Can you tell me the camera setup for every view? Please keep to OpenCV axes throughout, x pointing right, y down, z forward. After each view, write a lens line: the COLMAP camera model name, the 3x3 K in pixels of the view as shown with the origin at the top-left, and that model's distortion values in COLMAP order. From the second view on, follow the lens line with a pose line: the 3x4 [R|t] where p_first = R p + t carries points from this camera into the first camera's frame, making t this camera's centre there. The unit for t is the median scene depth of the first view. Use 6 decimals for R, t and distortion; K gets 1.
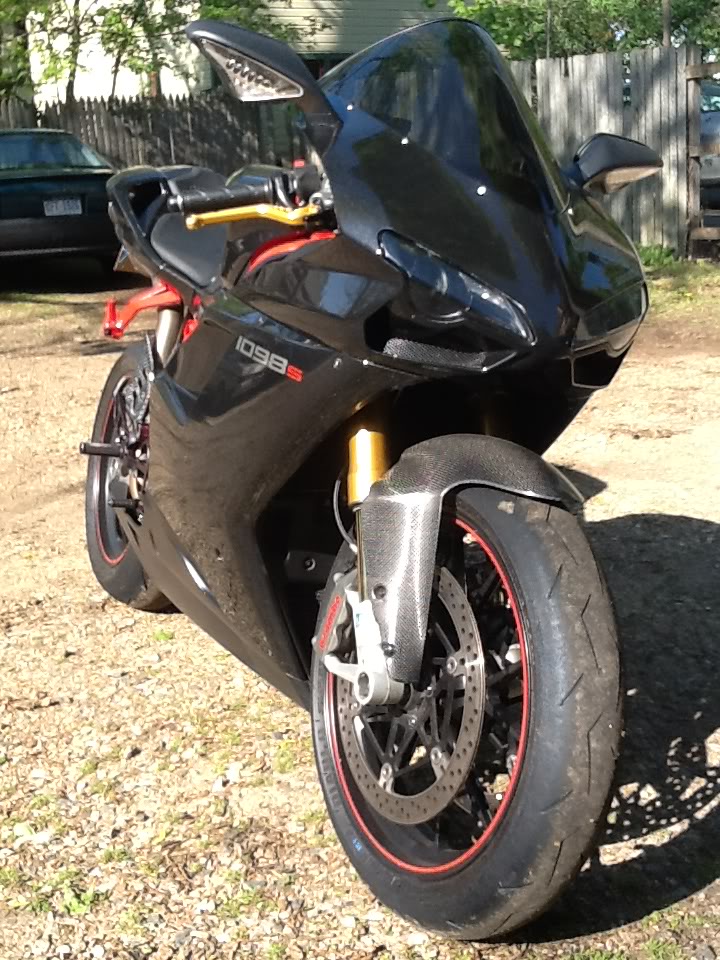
lens RADIAL K [[1140.2, 0, 391.5], [0, 1140.2, 479.0], [0, 0, 1]] dist [0.022544, -0.027107]
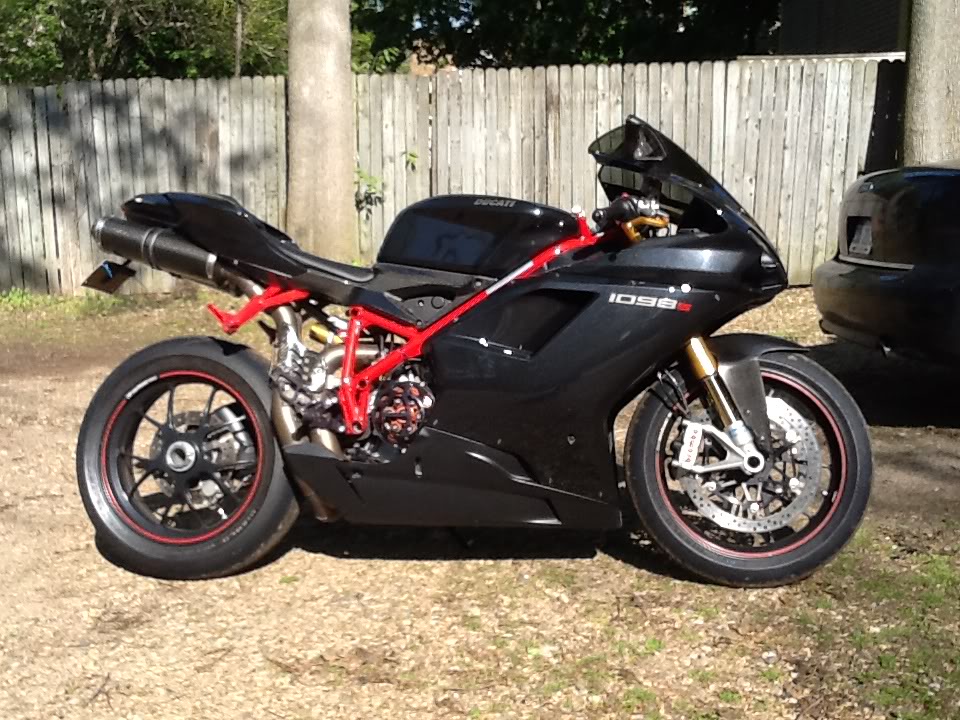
lens RADIAL K [[1140.2, 0, 480.0], [0, 1140.2, 360.0], [0, 0, 1]] dist [0.022544, -0.027107]
pose [[0.591824, -0.082506, 0.801833, -1.759581], [0.194095, 0.980065, -0.042415, 0.005171], [-0.782350, 0.180734, 0.596040, 0.179076]]
